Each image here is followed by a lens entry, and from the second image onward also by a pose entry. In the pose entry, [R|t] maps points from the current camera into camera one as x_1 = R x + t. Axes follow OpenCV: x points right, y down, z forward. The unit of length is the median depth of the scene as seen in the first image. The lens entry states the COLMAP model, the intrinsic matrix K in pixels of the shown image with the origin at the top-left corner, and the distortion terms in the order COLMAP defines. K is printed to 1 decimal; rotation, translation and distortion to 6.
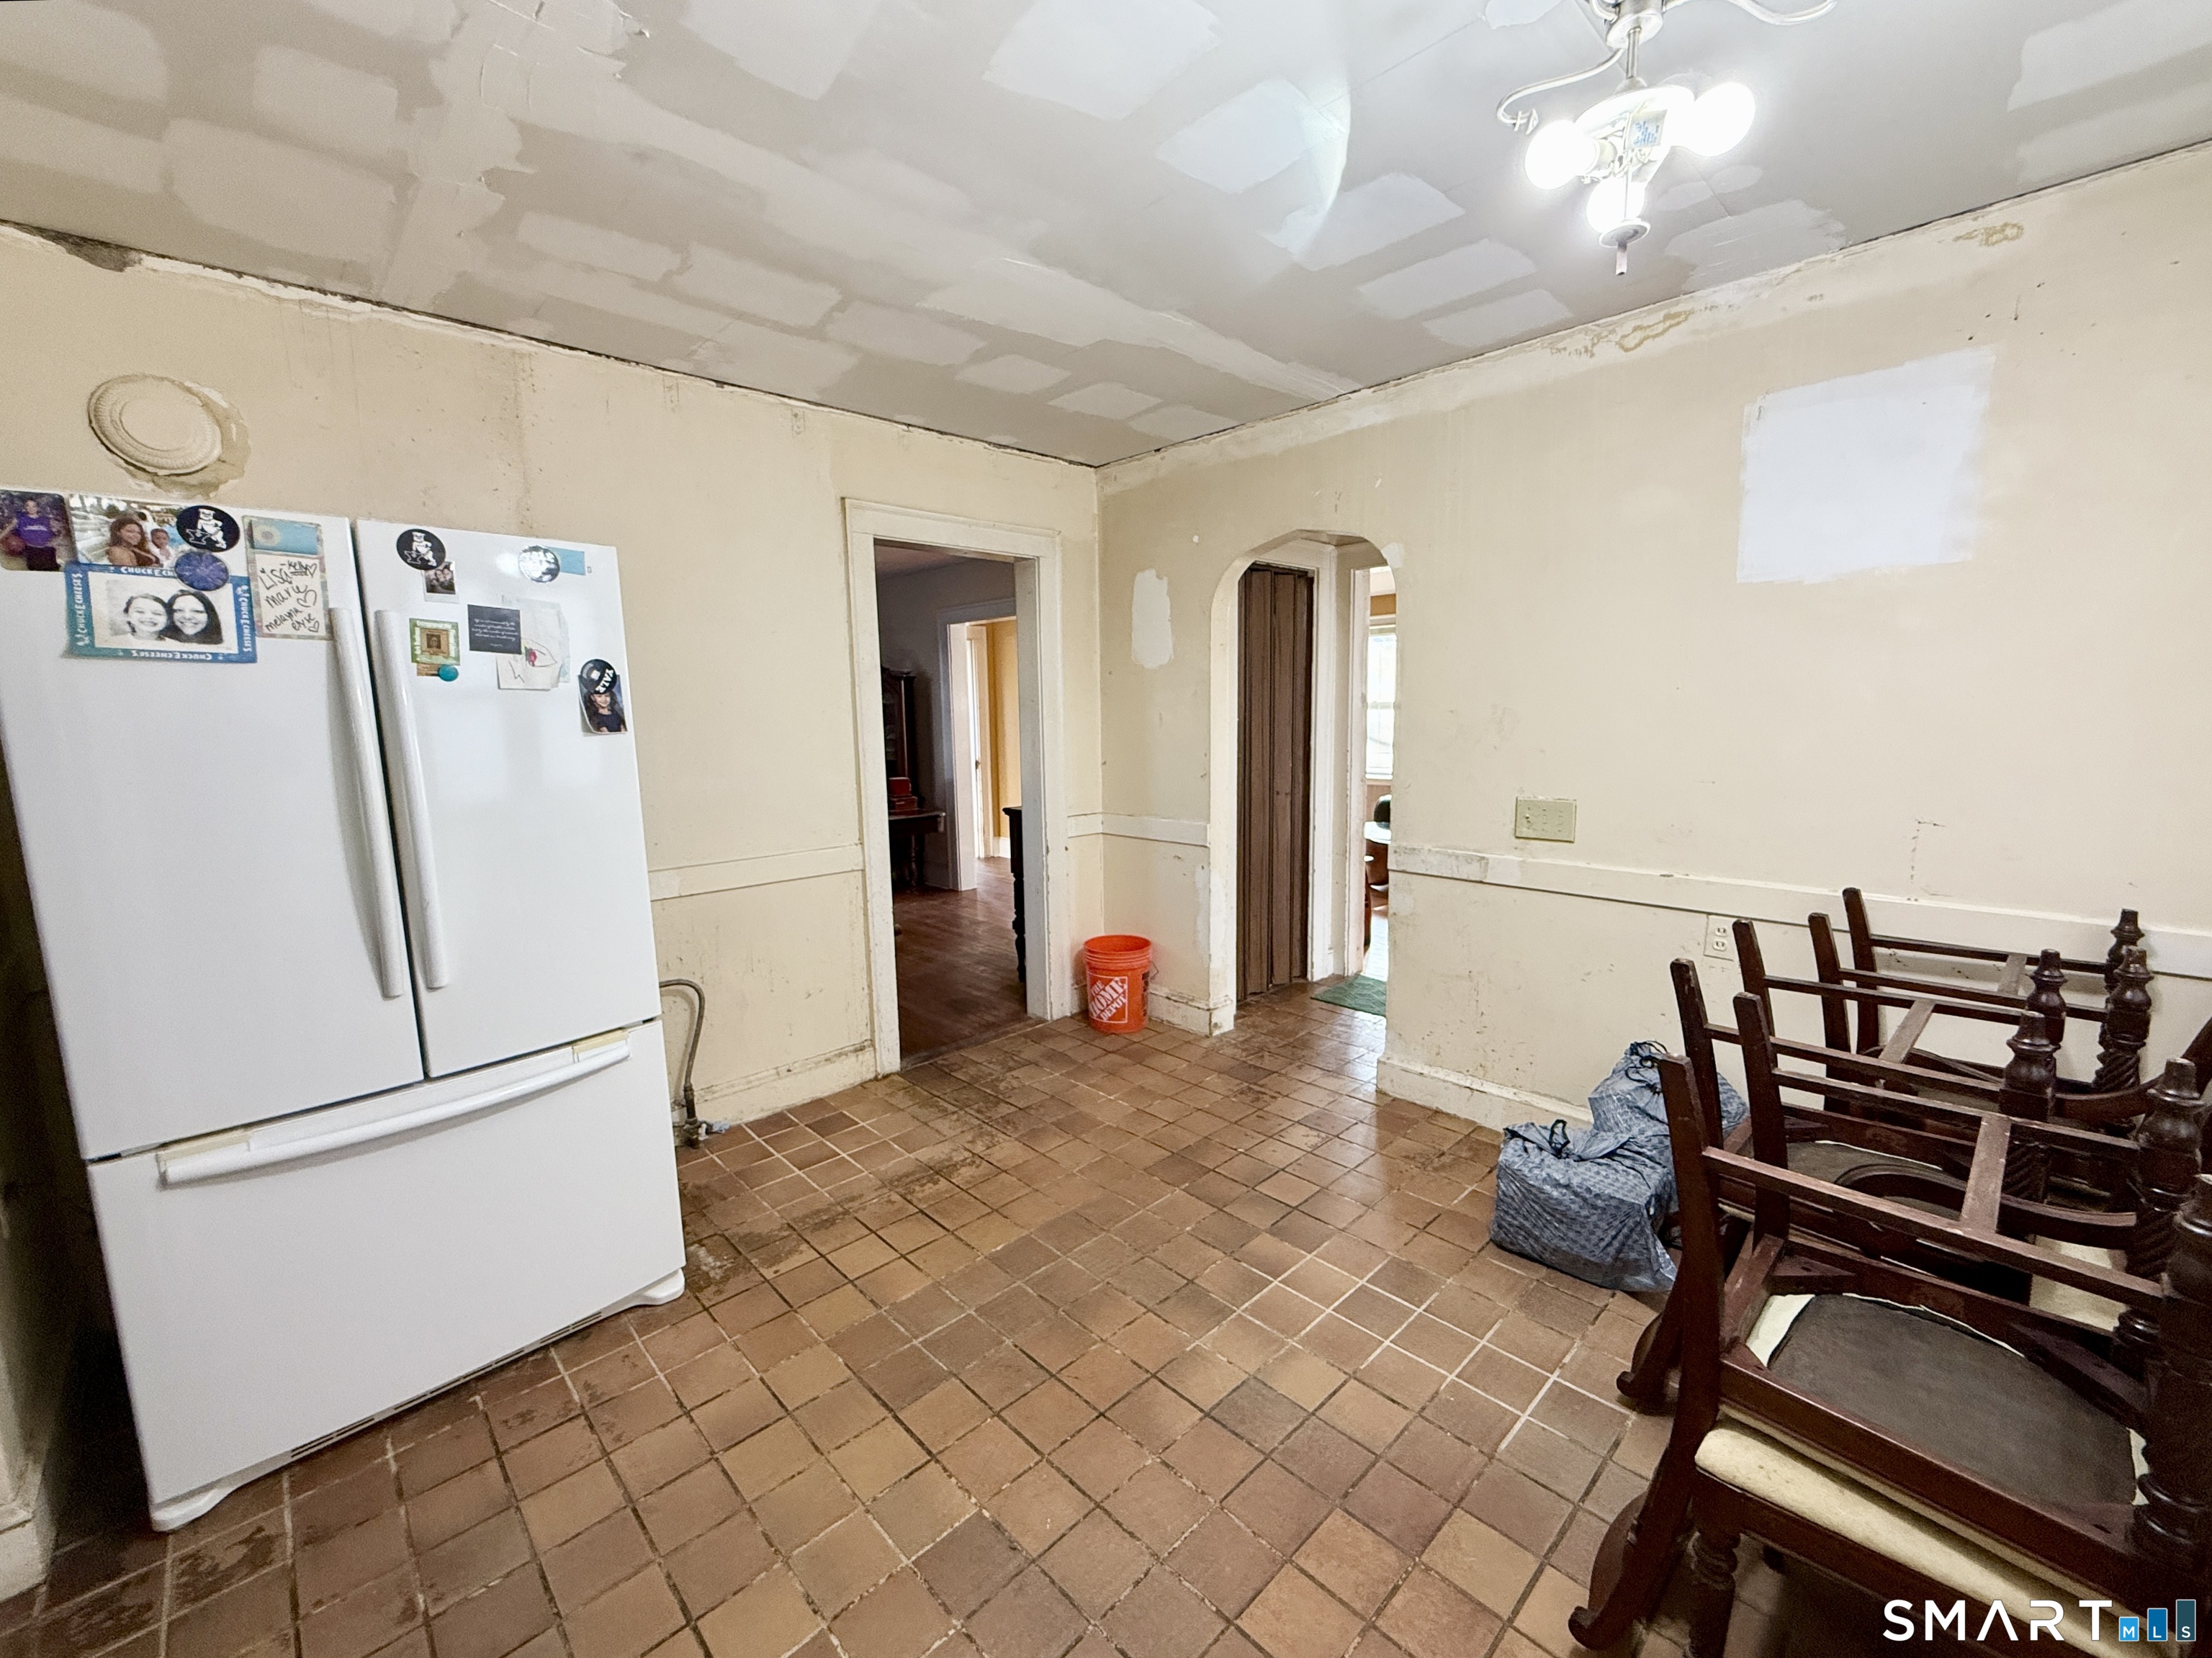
lens RADIAL K [[895.5, 0, 1107.1], [0, 895.5, 823.4], [0, 0, 1]] dist [0.001977, 0.000527]
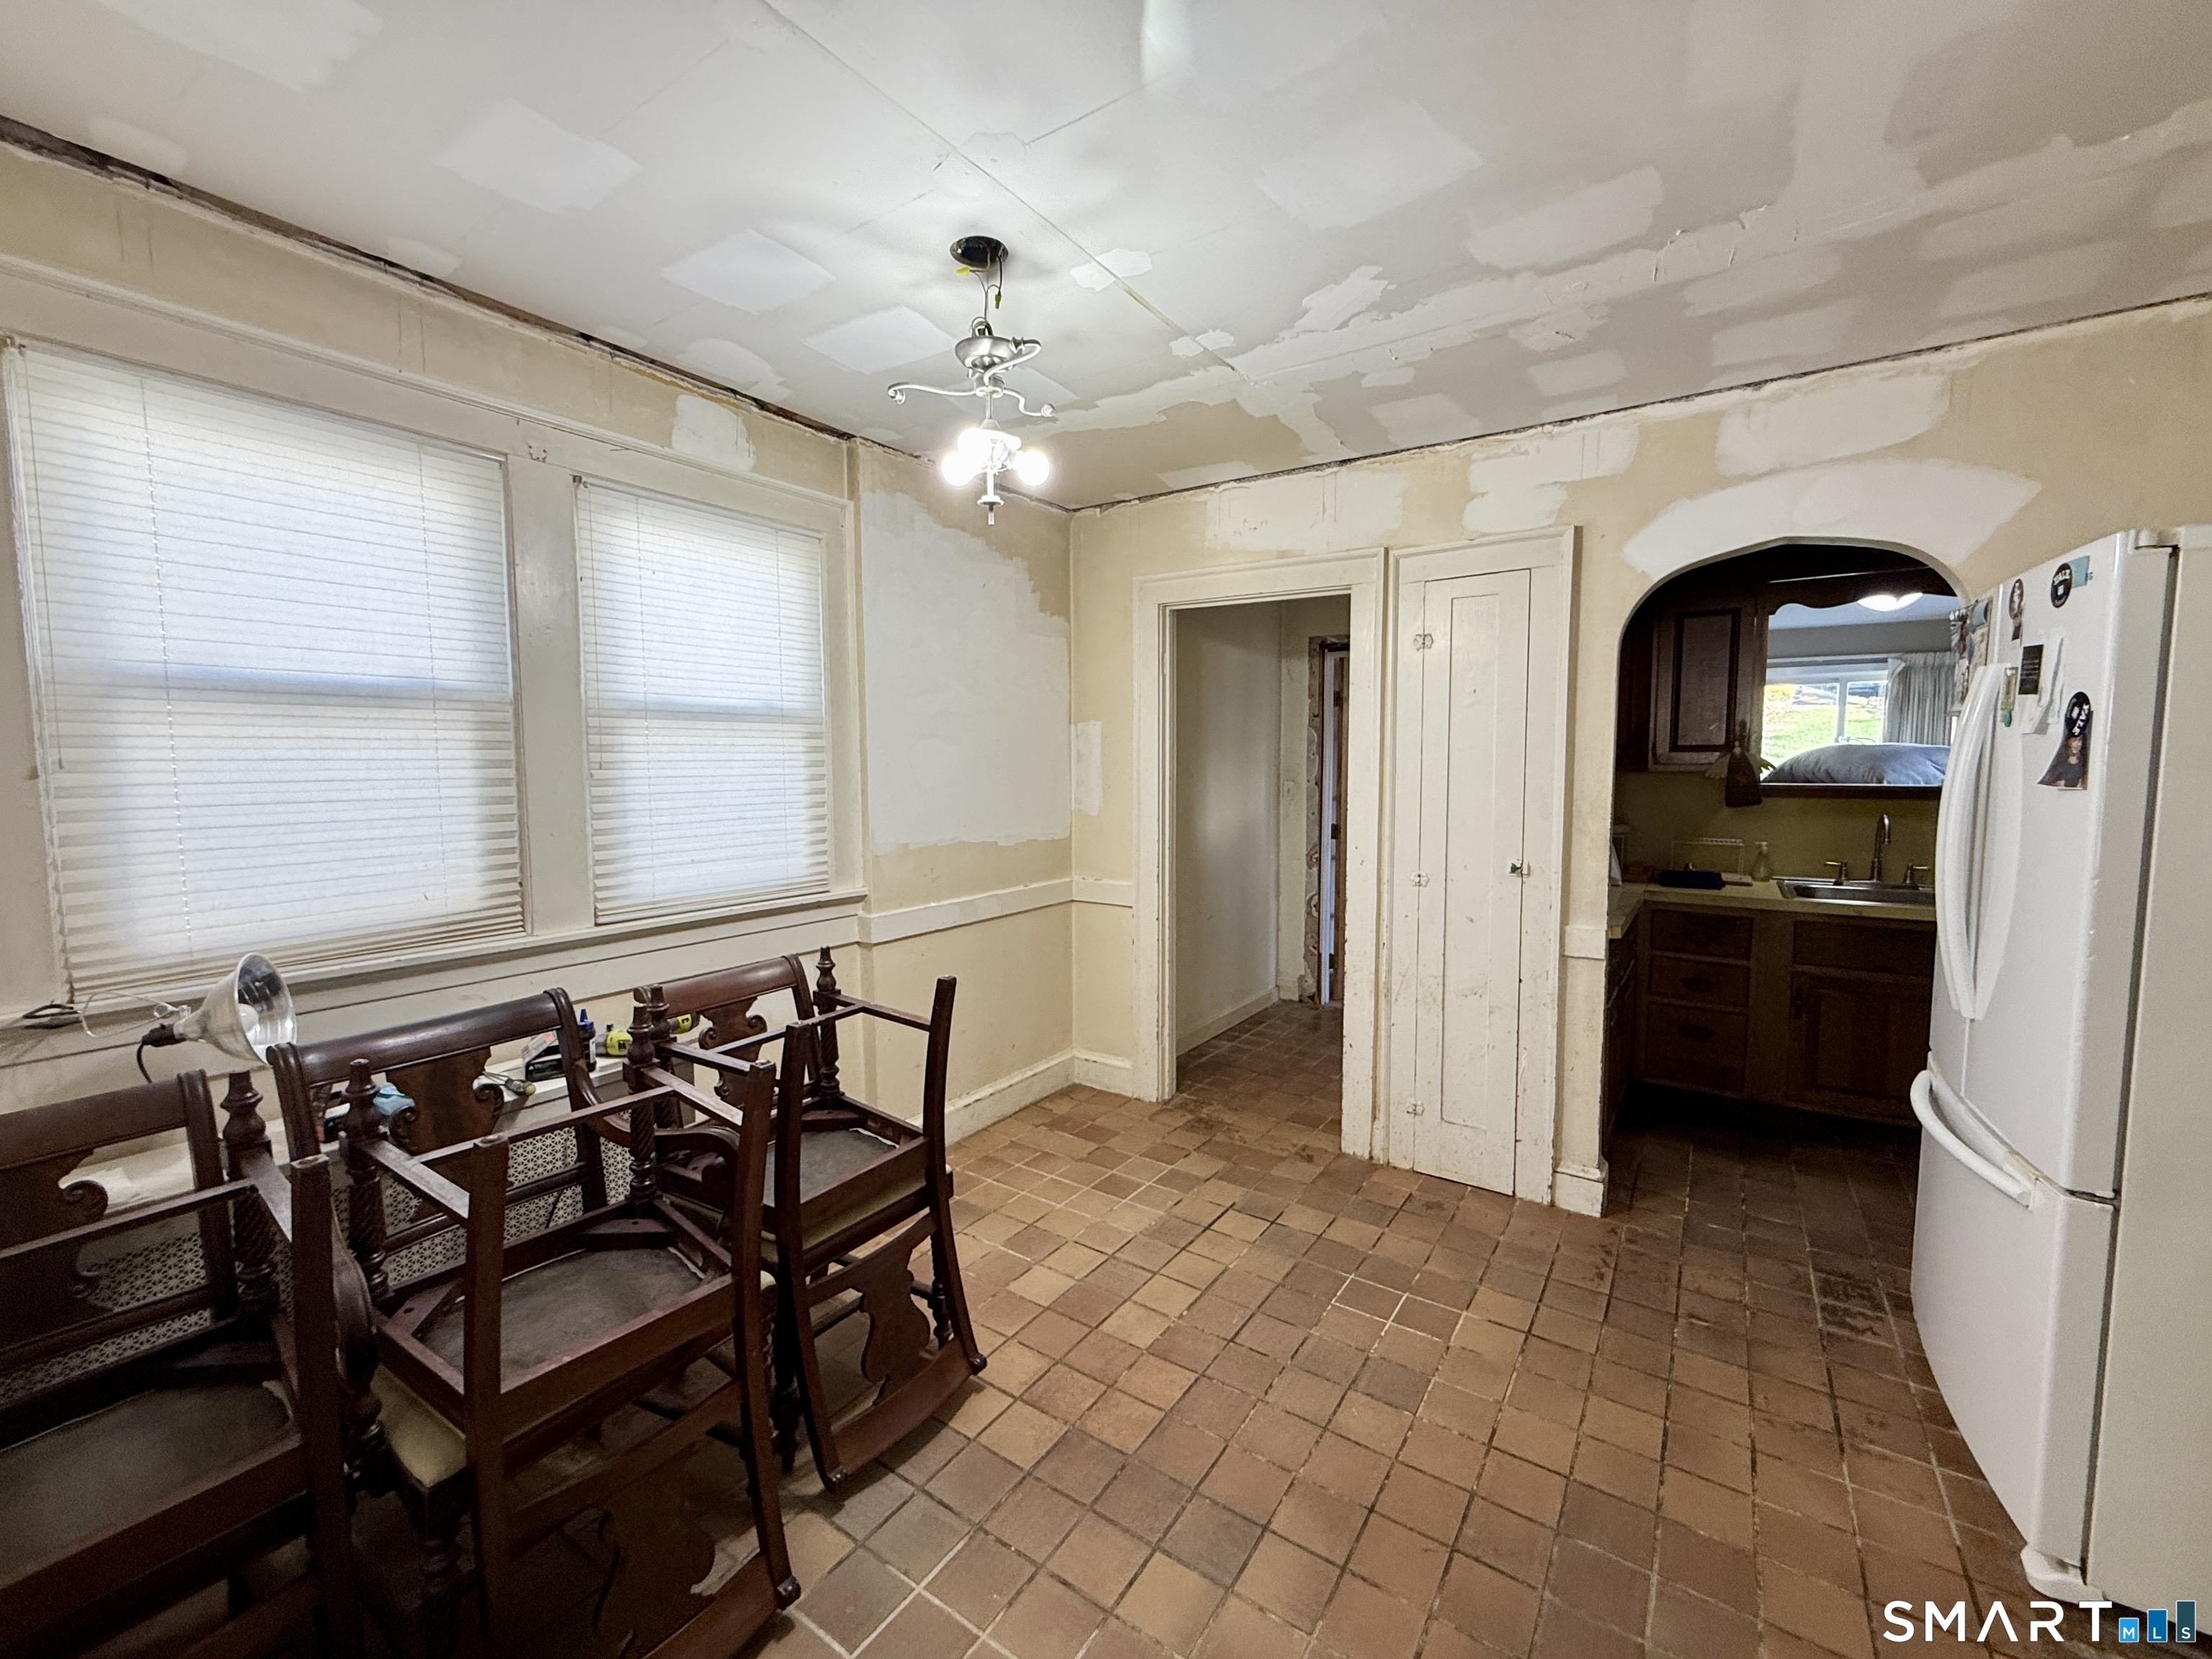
lens RADIAL K [[895.5, 0, 1106.7], [0, 895.5, 825.9], [0, 0, 1]] dist [0.001977, 0.000527]
pose [[-0.978743, 0.034653, -0.202142, 0.464087], [-0.008053, 0.978369, 0.206710, -0.255866], [0.204933, 0.203944, -0.957293, 1.822411]]
